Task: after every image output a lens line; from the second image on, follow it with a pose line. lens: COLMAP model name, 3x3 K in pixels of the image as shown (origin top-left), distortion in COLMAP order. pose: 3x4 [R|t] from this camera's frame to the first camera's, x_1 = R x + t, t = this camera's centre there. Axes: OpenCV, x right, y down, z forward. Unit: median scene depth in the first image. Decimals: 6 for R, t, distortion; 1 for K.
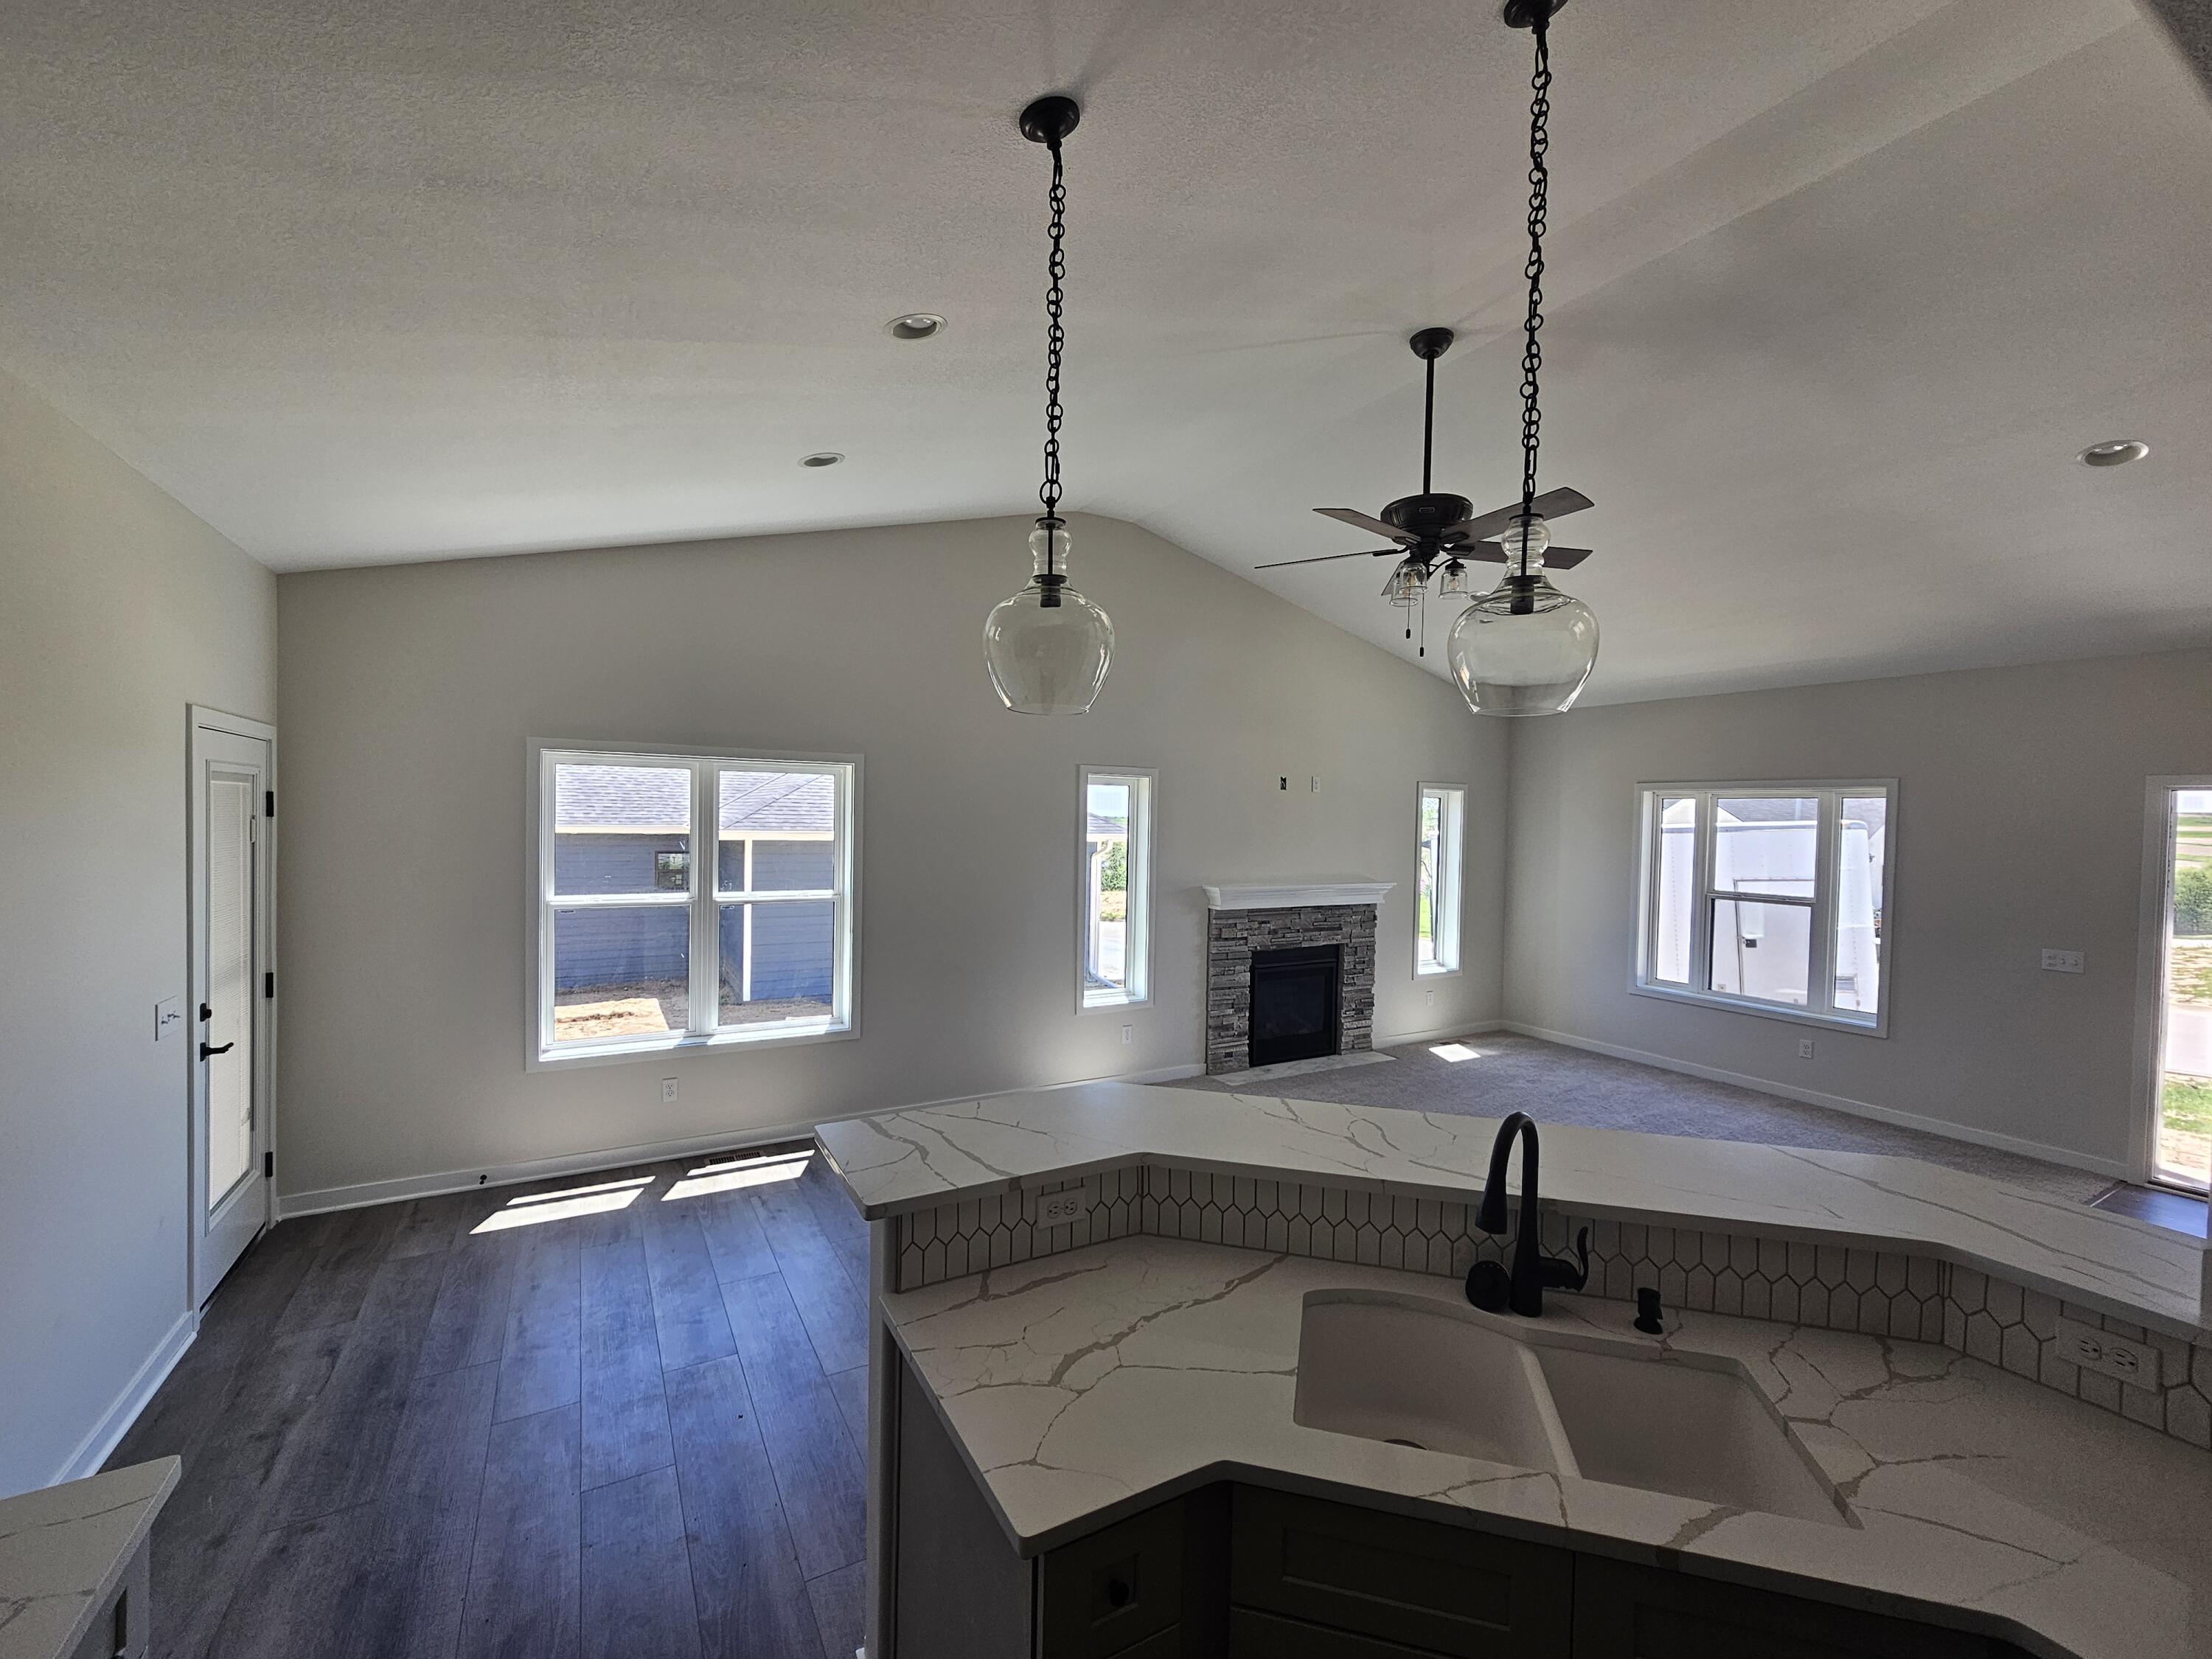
lens RADIAL K [[908.0, 0, 1096.3], [0, 908.0, 849.9], [0, 0, 1]] dist [-0.000405, 0.001449]
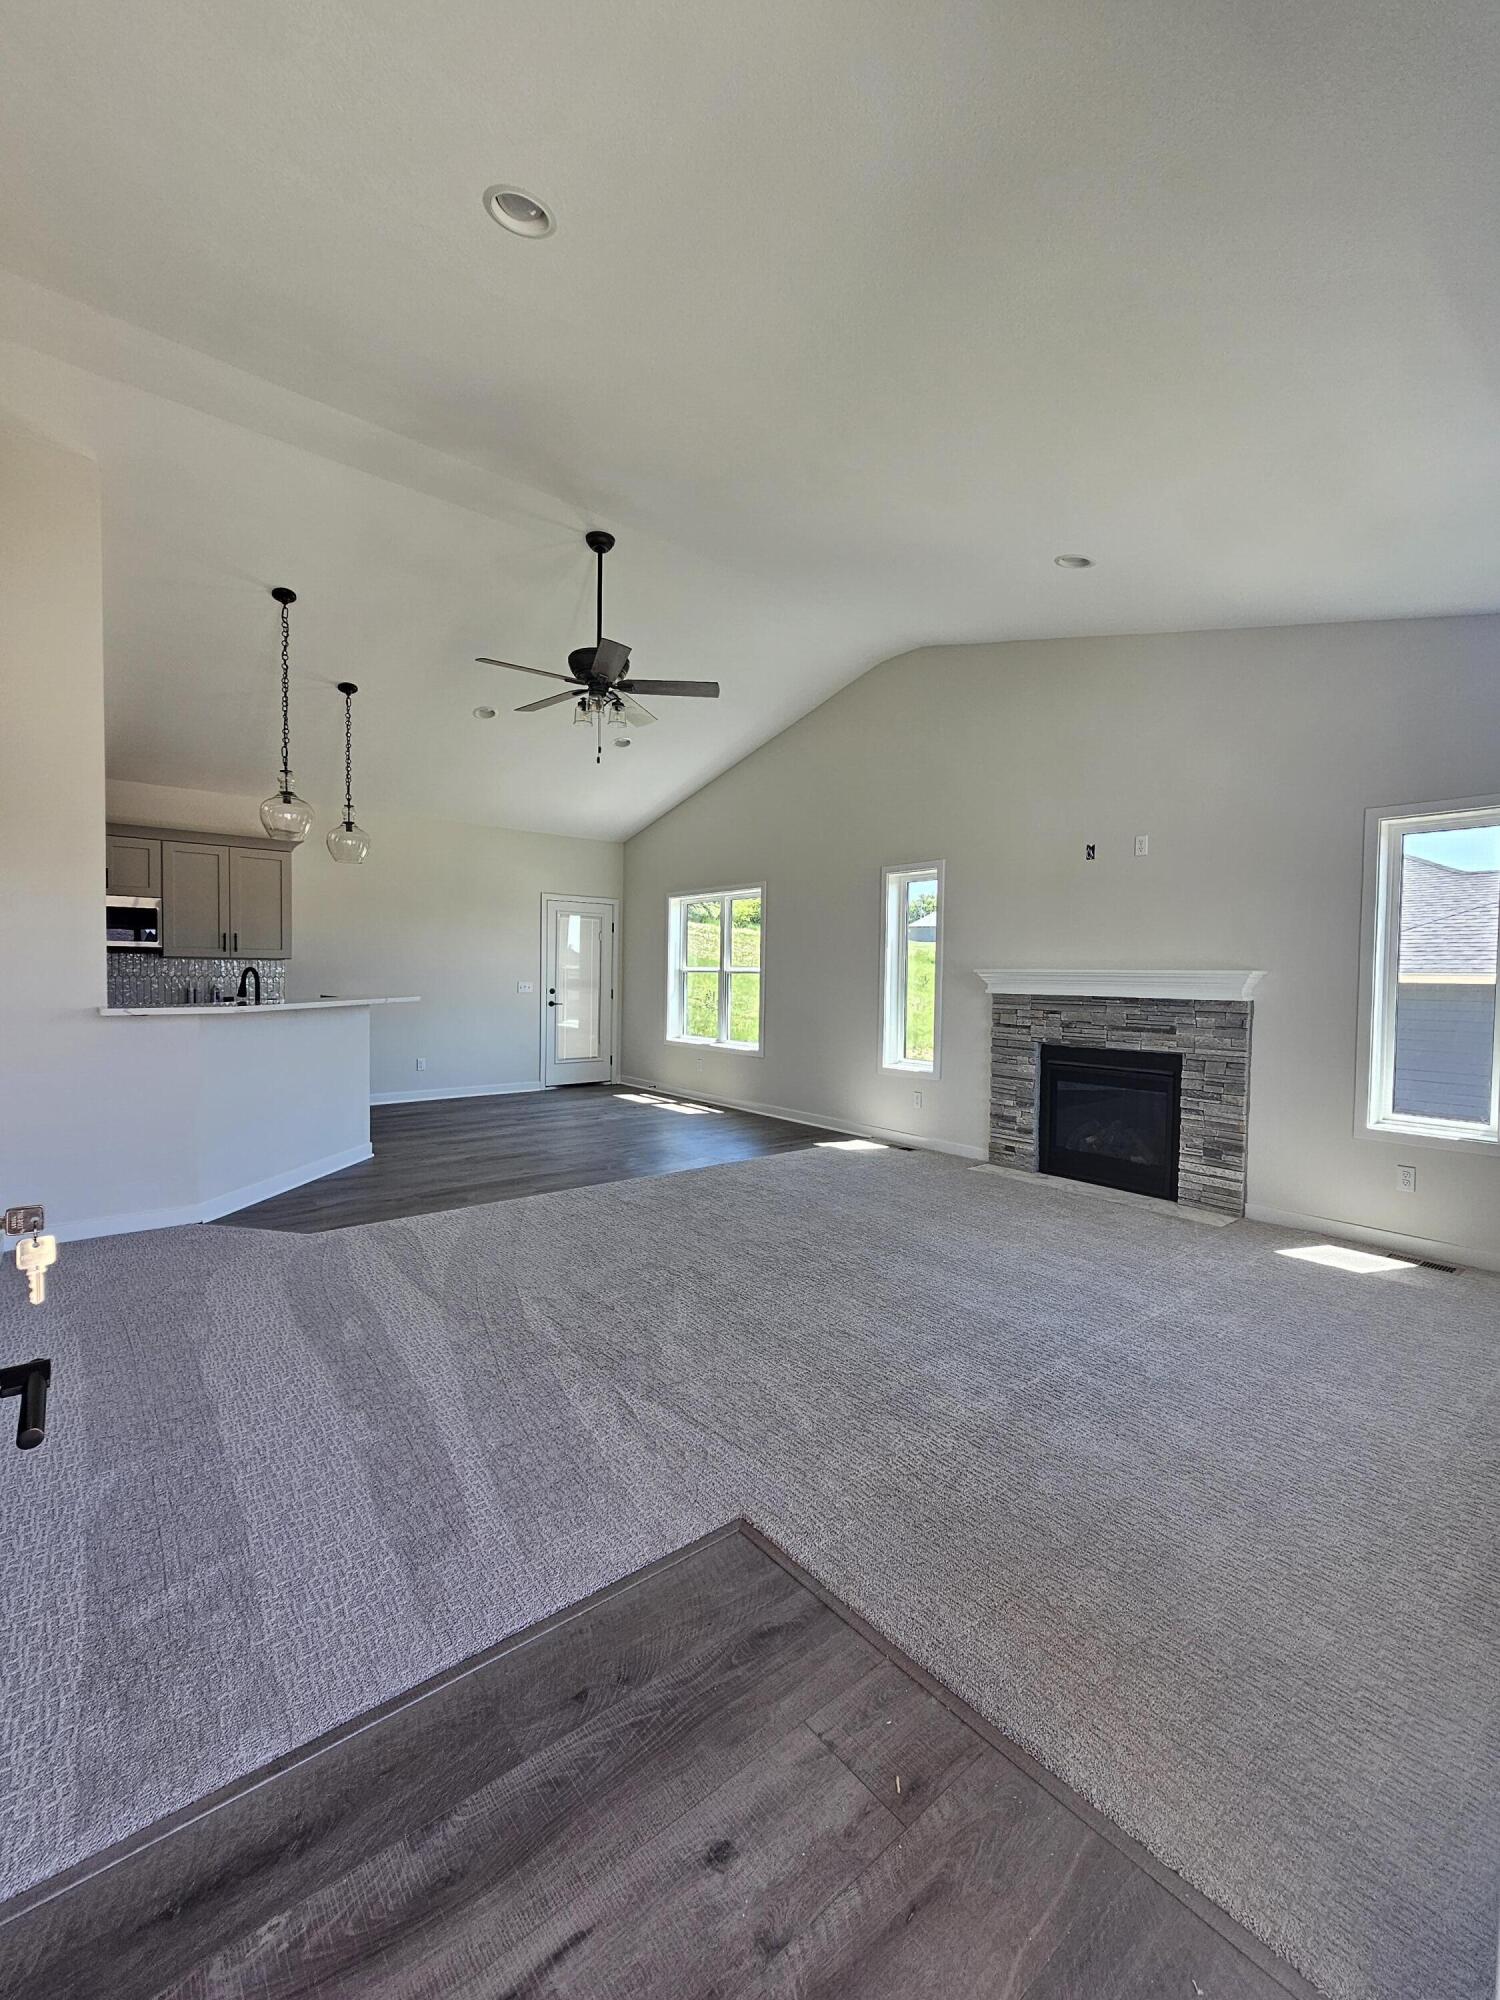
lens RADIAL K [[820.9, 0, 747.1], [0, 820.9, 1002.1], [0, 0, 1]] dist [-0.000405, 0.001449]
pose [[0.178880, 0.022173, -0.983621, 0.923248], [-0.040891, 0.999050, 0.015085, 0.070070], [0.983021, 0.037522, 0.179617, 0.561036]]
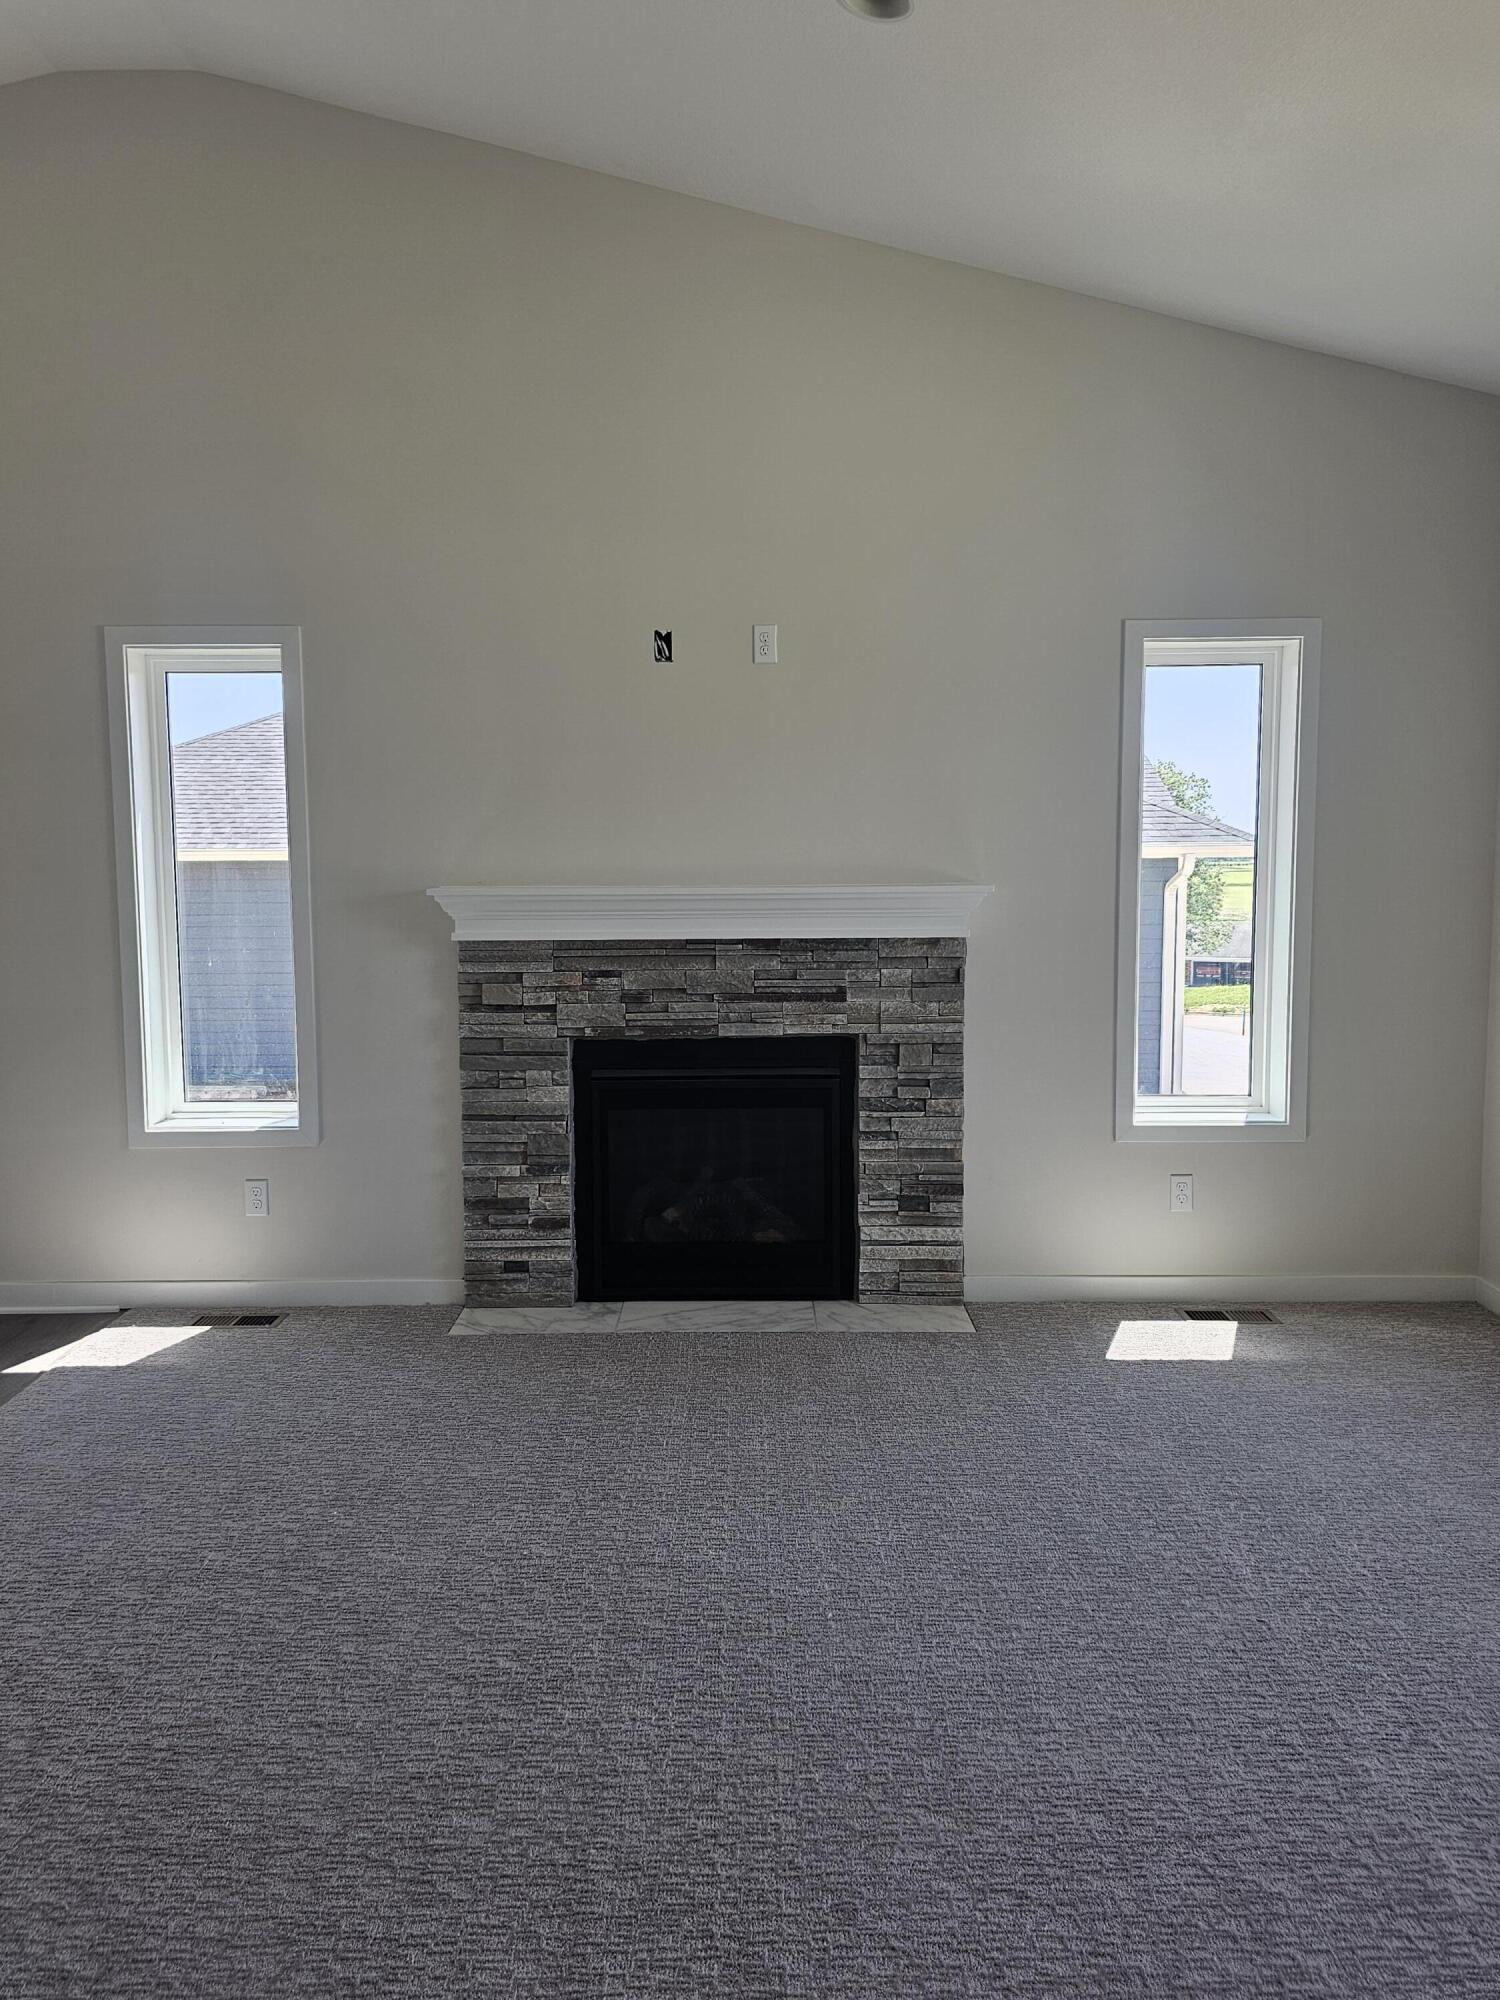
lens RADIAL K [[1372.1, 0, 747.0], [0, 1372.1, 993.6], [0, 0, 1]] dist [0.053627, -0.006118]
pose [[0.869397, 0.020597, -0.493686, 0.568500], [0.005009, 0.998712, 0.050489, 0.056608], [0.494090, -0.046368, 0.868174, 0.465207]]
